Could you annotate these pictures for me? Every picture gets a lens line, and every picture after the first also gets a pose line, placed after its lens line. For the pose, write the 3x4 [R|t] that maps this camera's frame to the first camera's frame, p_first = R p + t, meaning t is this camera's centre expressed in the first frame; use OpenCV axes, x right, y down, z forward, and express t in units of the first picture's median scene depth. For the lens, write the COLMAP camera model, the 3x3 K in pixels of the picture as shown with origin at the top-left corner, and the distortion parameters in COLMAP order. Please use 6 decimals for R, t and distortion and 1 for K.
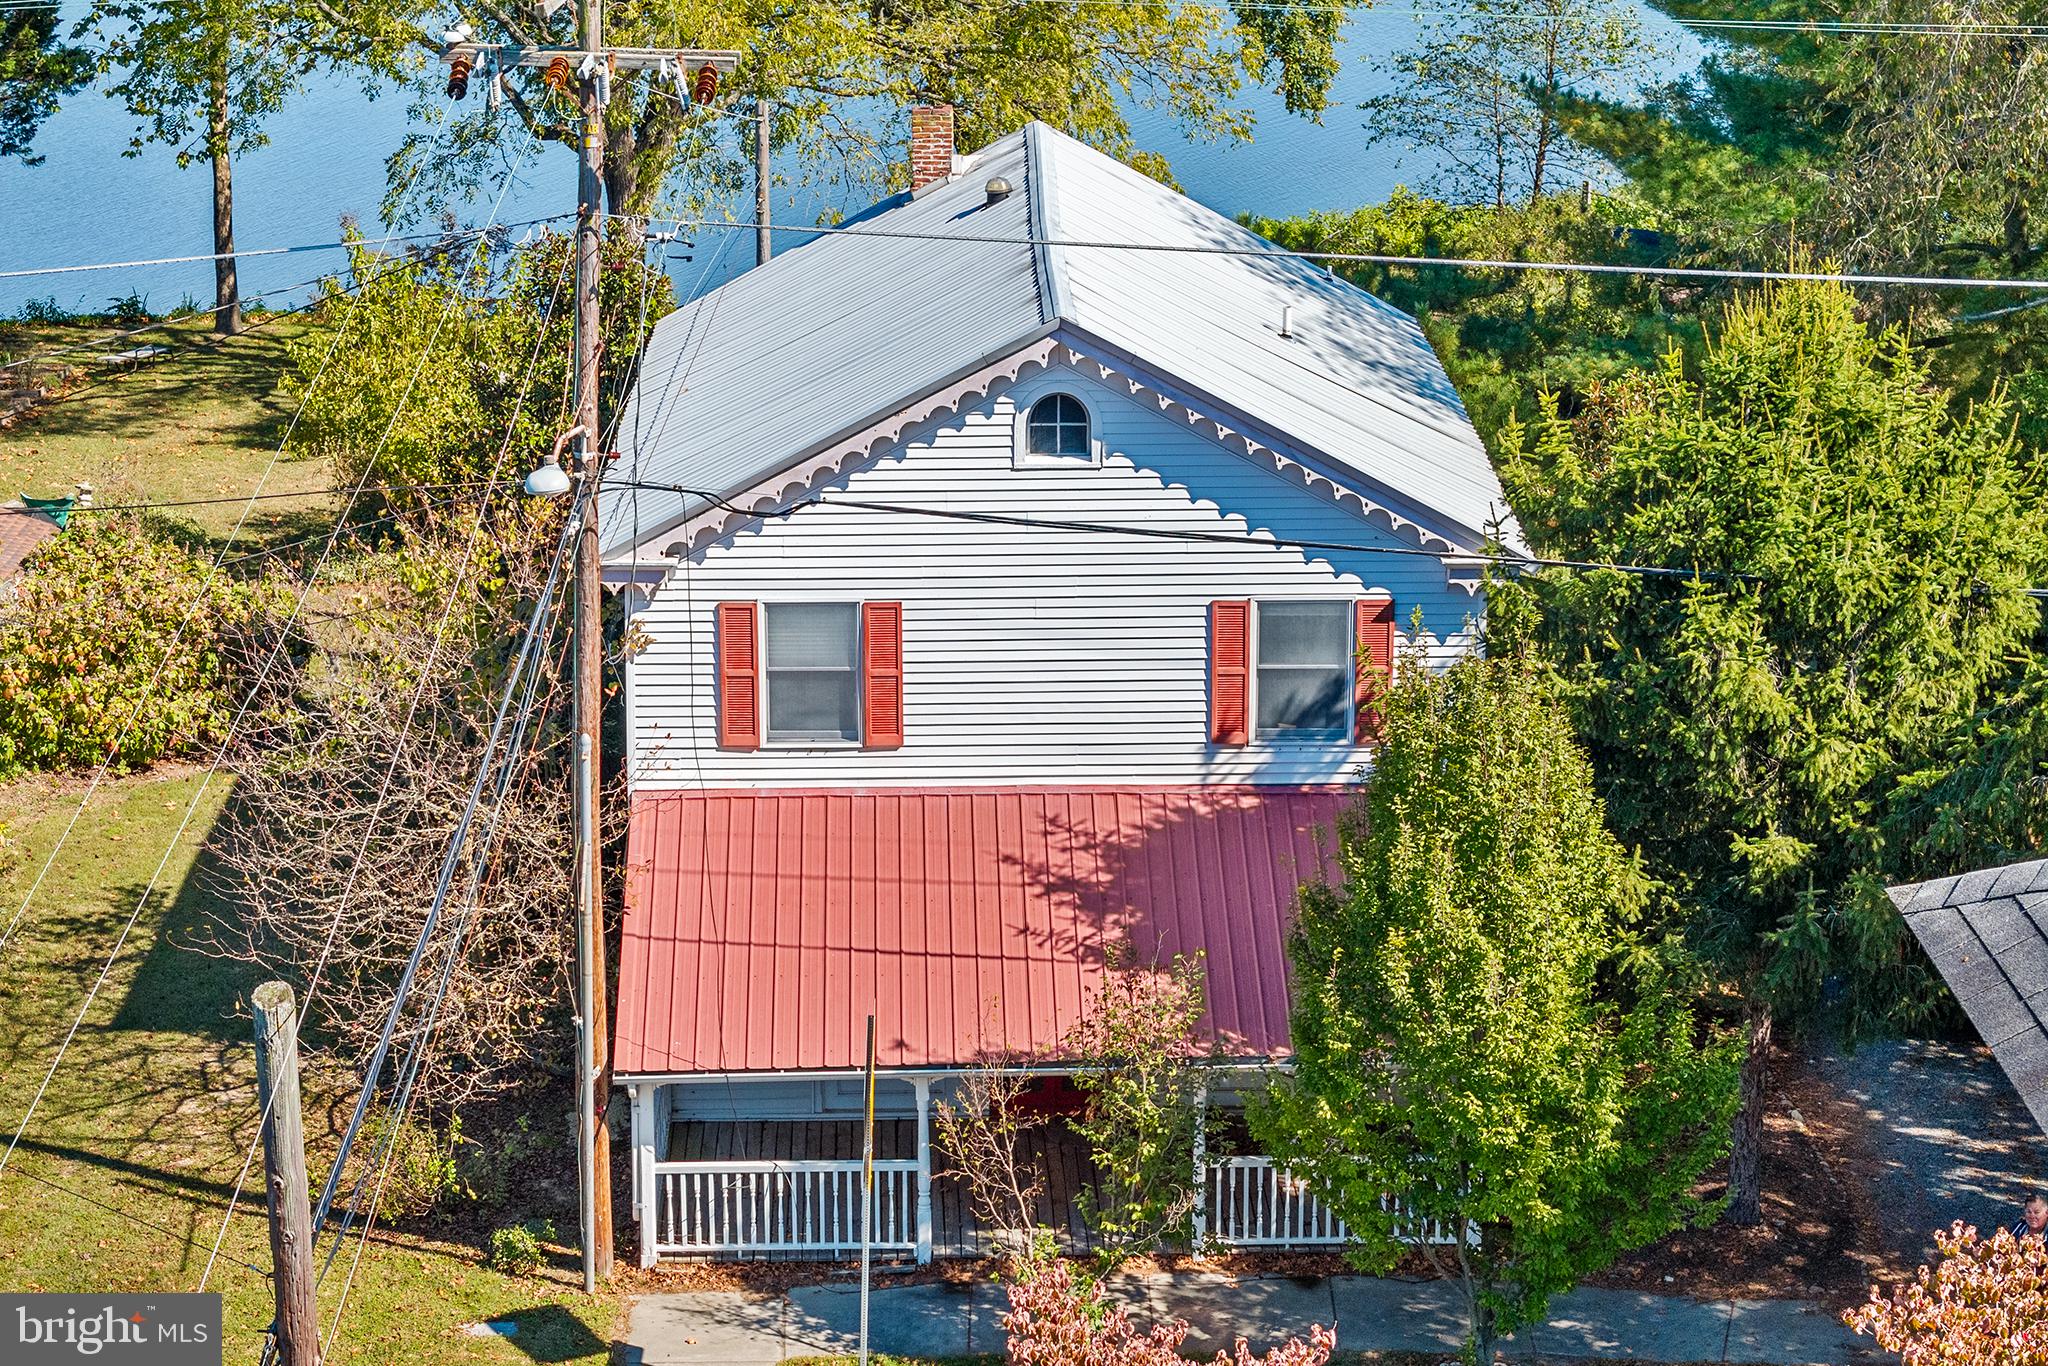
lens RADIAL K [[4212.8, 0, 1024.0], [0, 4212.8, 683.0], [0, 0, 1]] dist [-0.118968, -0.059087]
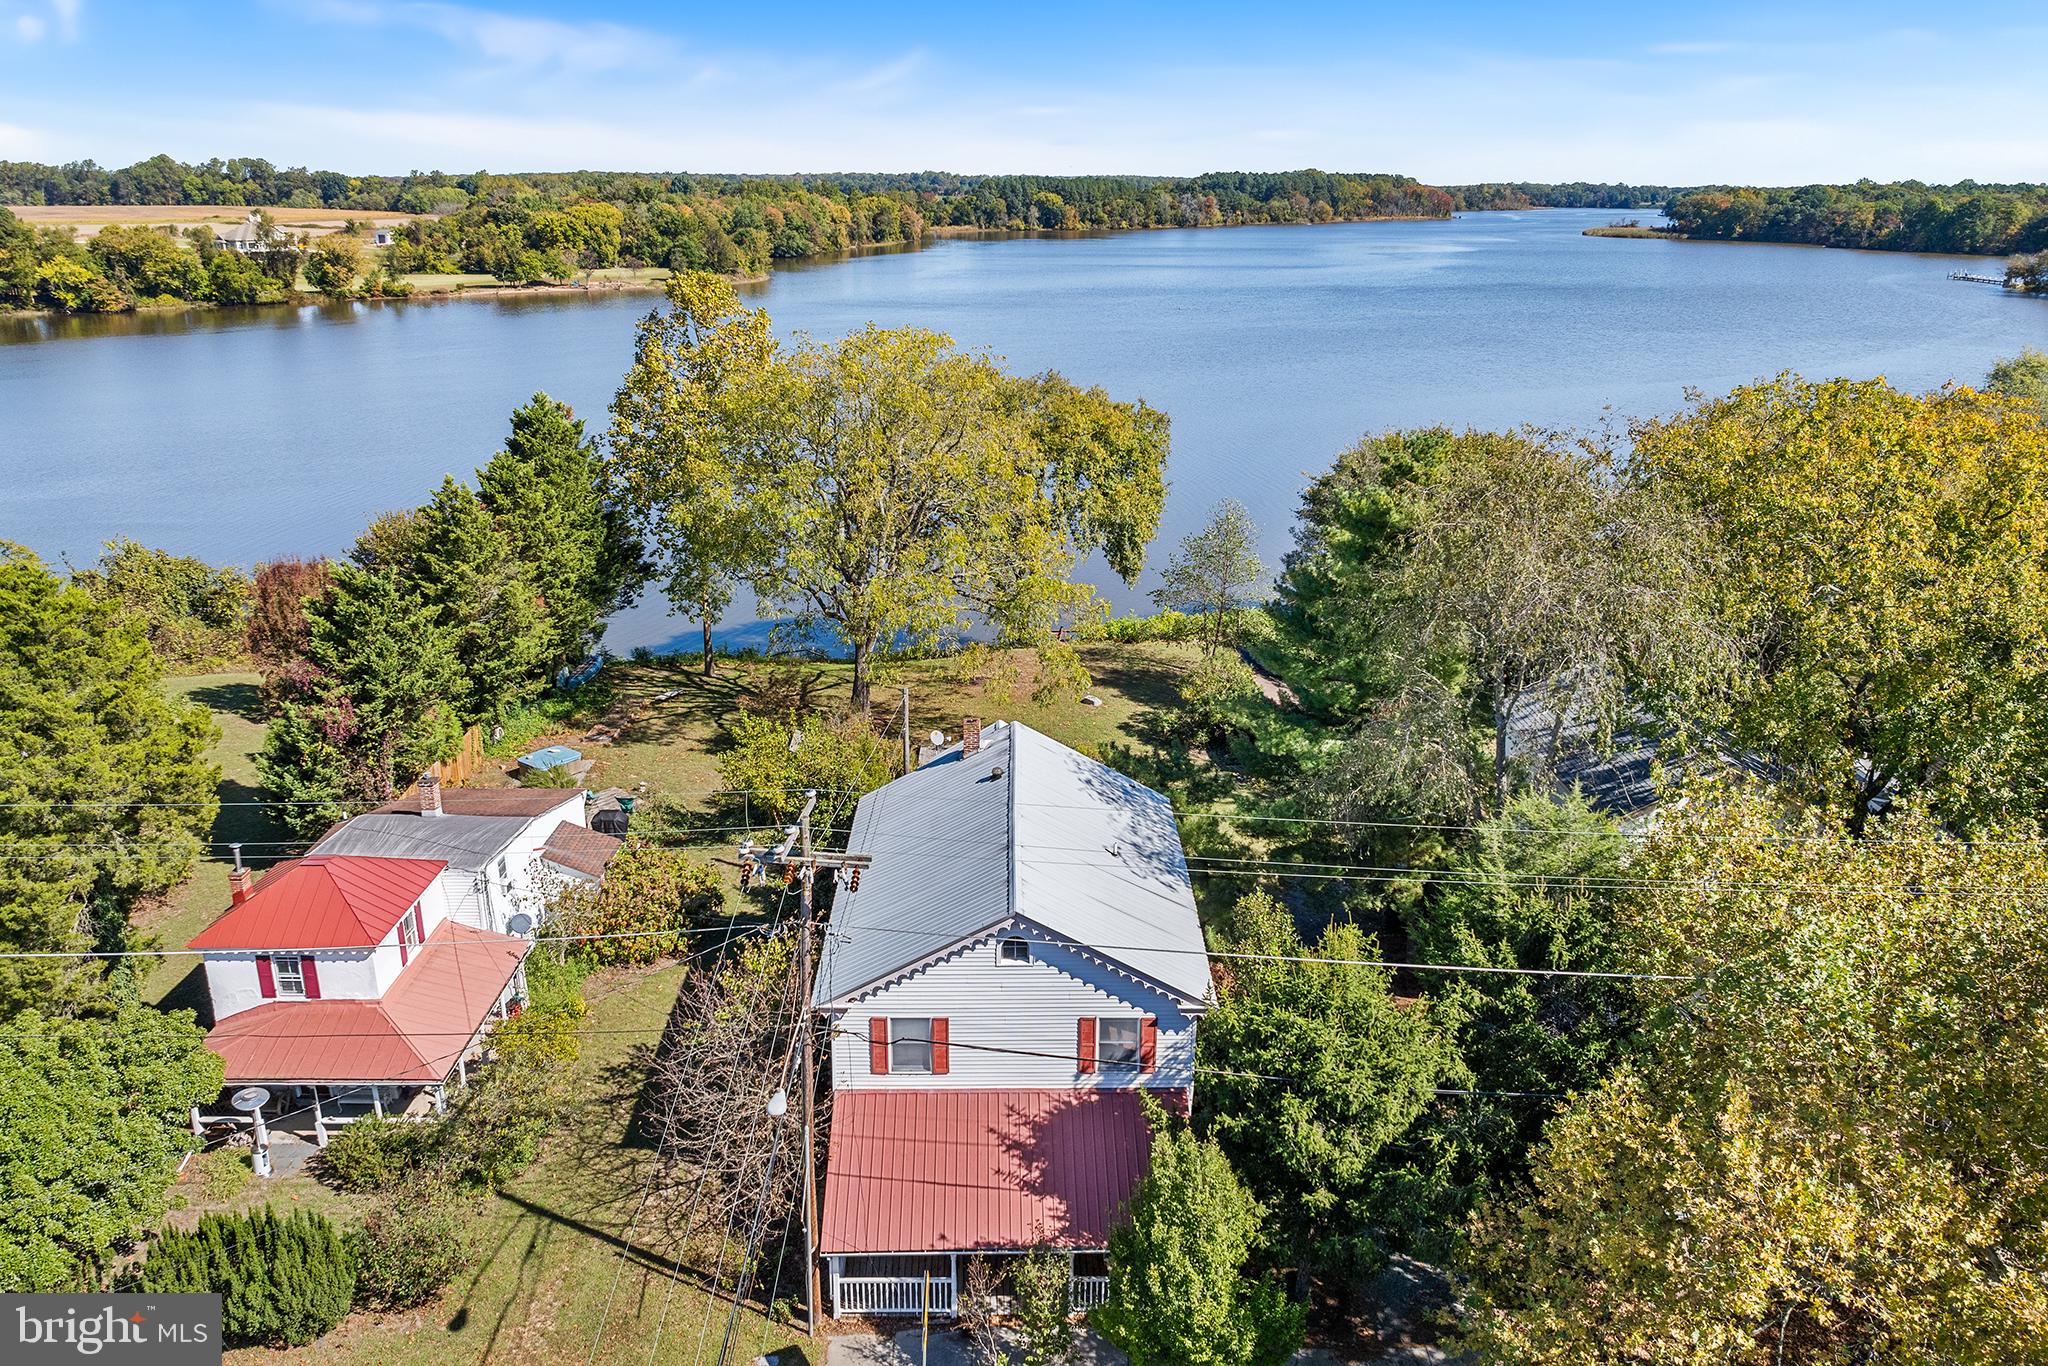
lens RADIAL K [[1507.0, 0, 1033.7], [0, 1507.0, 680.2], [0, 0, 1]] dist [-0.031515, 0.005415]
pose [[0.999949, 0.009851, 0.002350, 0.015102], [-0.009919, 0.999475, 0.030828, -0.236962], [-0.002045, -0.030850, 0.999522, 0.164674]]
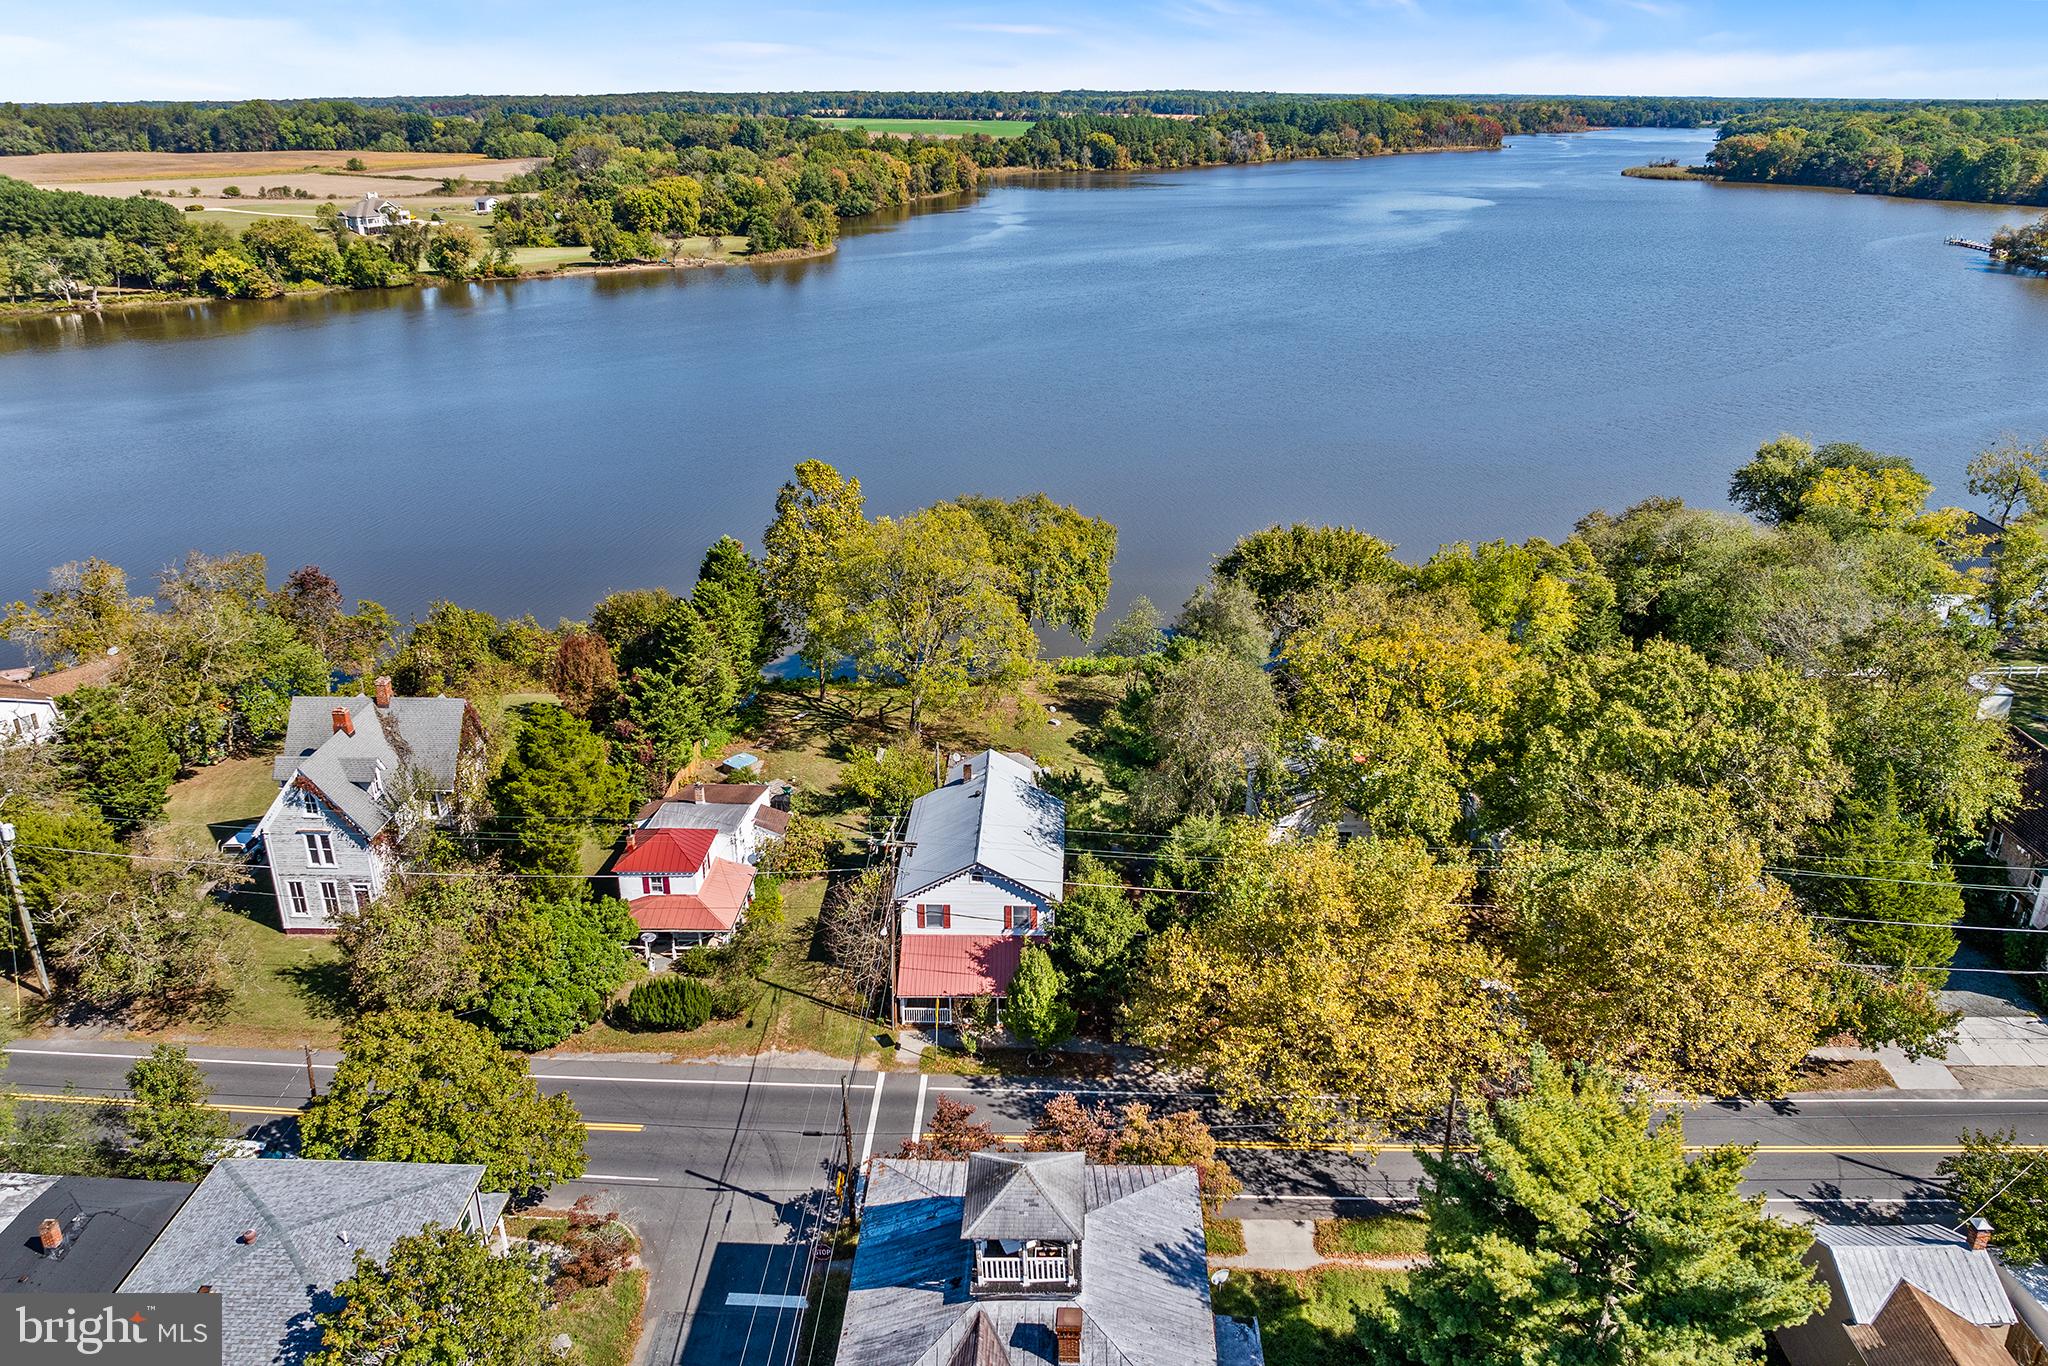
lens RADIAL K [[1507.0, 0, 1033.7], [0, 1507.0, 680.2], [0, 0, 1]] dist [-0.031515, 0.005415]
pose [[0.999196, 0.018868, -0.035364, 0.150233], [-0.015548, 0.995646, 0.091909, -0.510903], [0.036945, -0.091285, 0.995139, -0.984557]]
